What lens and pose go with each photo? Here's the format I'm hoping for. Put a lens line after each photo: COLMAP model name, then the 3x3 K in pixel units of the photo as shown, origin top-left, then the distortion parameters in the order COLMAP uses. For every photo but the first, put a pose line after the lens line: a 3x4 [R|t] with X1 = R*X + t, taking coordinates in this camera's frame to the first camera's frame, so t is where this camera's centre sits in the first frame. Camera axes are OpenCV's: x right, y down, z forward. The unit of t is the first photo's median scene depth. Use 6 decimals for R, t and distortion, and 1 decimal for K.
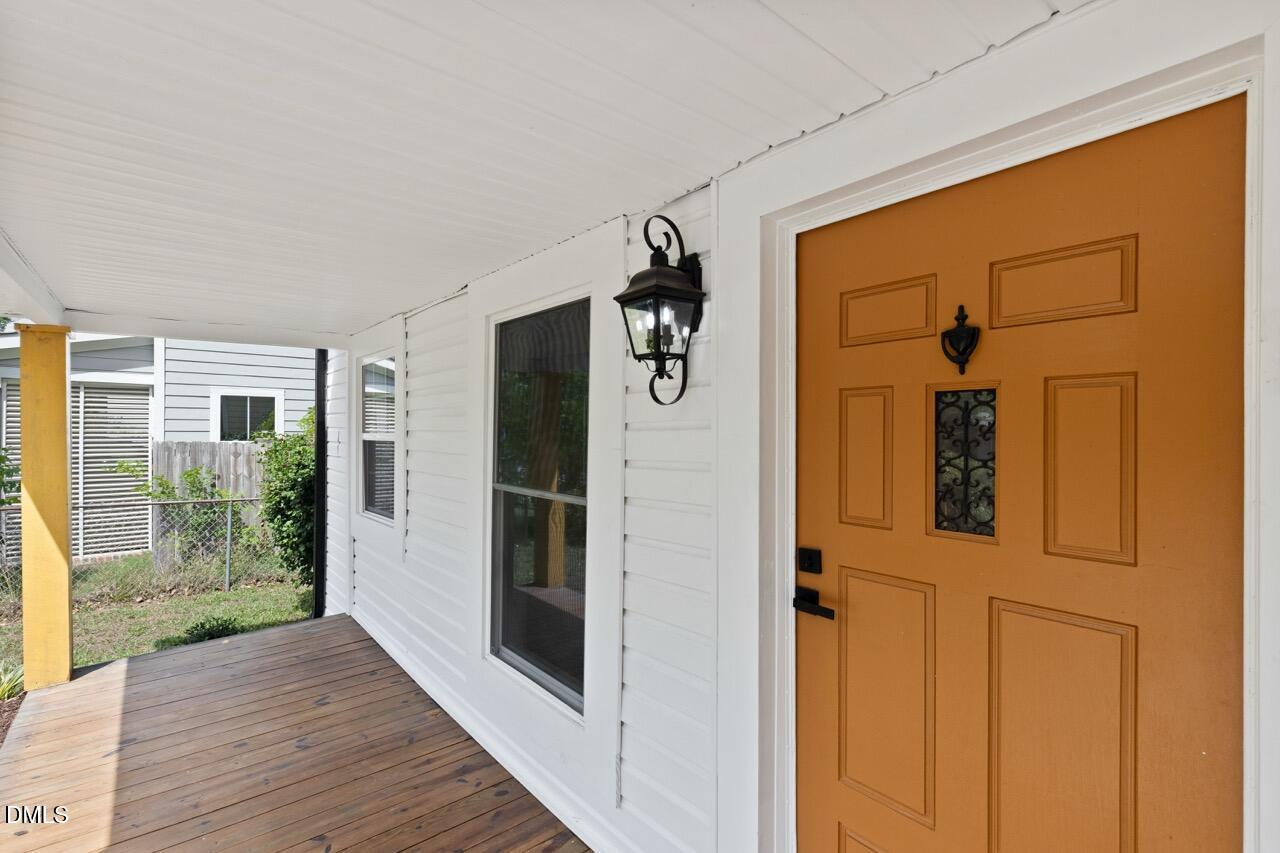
lens RADIAL K [[583.1, 0, 641.3], [0, 583.1, 433.1], [0, 0, 1]] dist [0.014799, -0.002036]
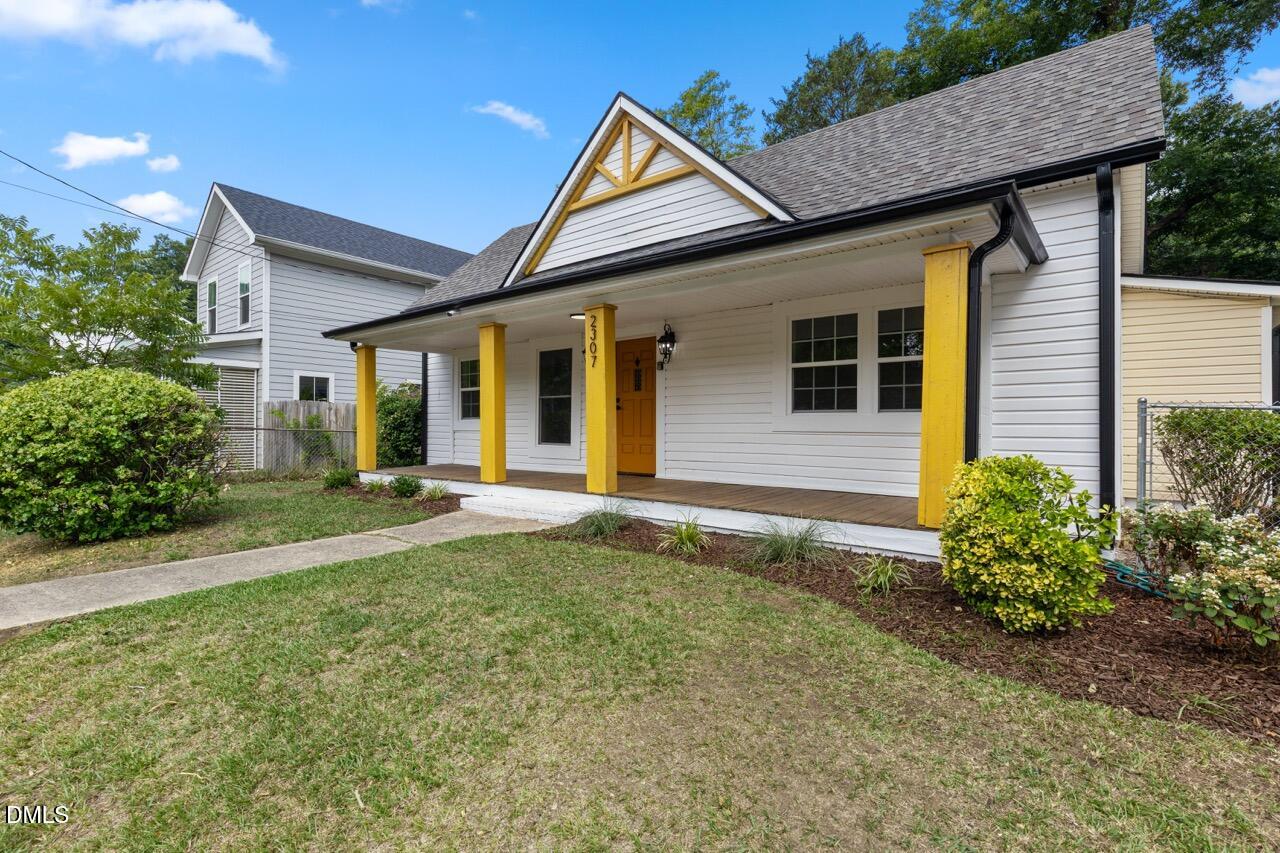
lens RADIAL K [[583.1, 0, 639.8], [0, 583.1, 427.5], [0, 0, 1]] dist [0.014799, -0.002036]
pose [[0.982843, 0.007775, 0.184282, -0.138907], [-0.005967, 0.999929, -0.010361, 0.139698], [-0.184350, 0.009083, 0.982819, -1.177640]]
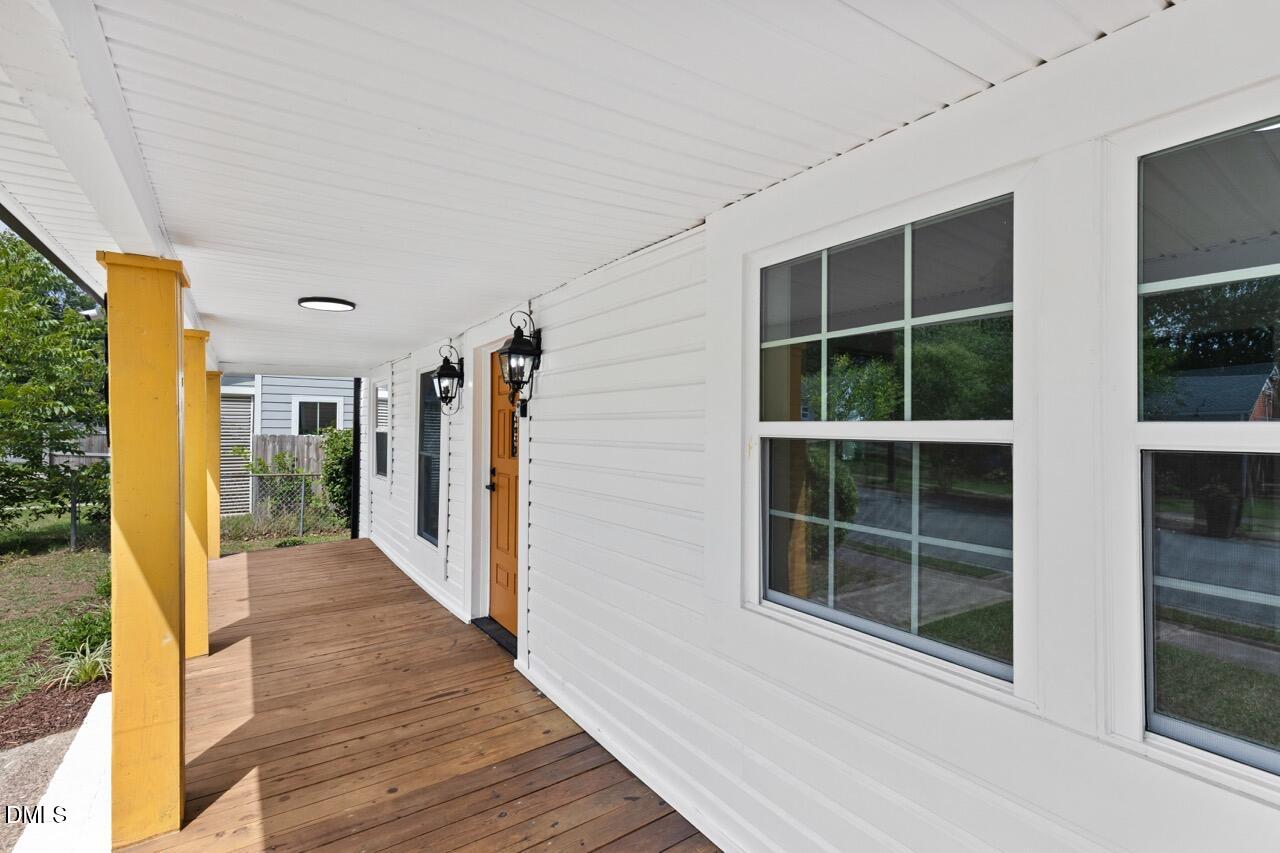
lens RADIAL K [[583.1, 0, 640.0], [0, 583.1, 424.3], [0, 0, 1]] dist [0.014799, -0.002036]
pose [[0.995134, 0.001165, -0.098521, 0.327120], [-0.002470, 0.999911, -0.013121, 0.007363], [0.098497, 0.013300, 0.995048, -0.438240]]
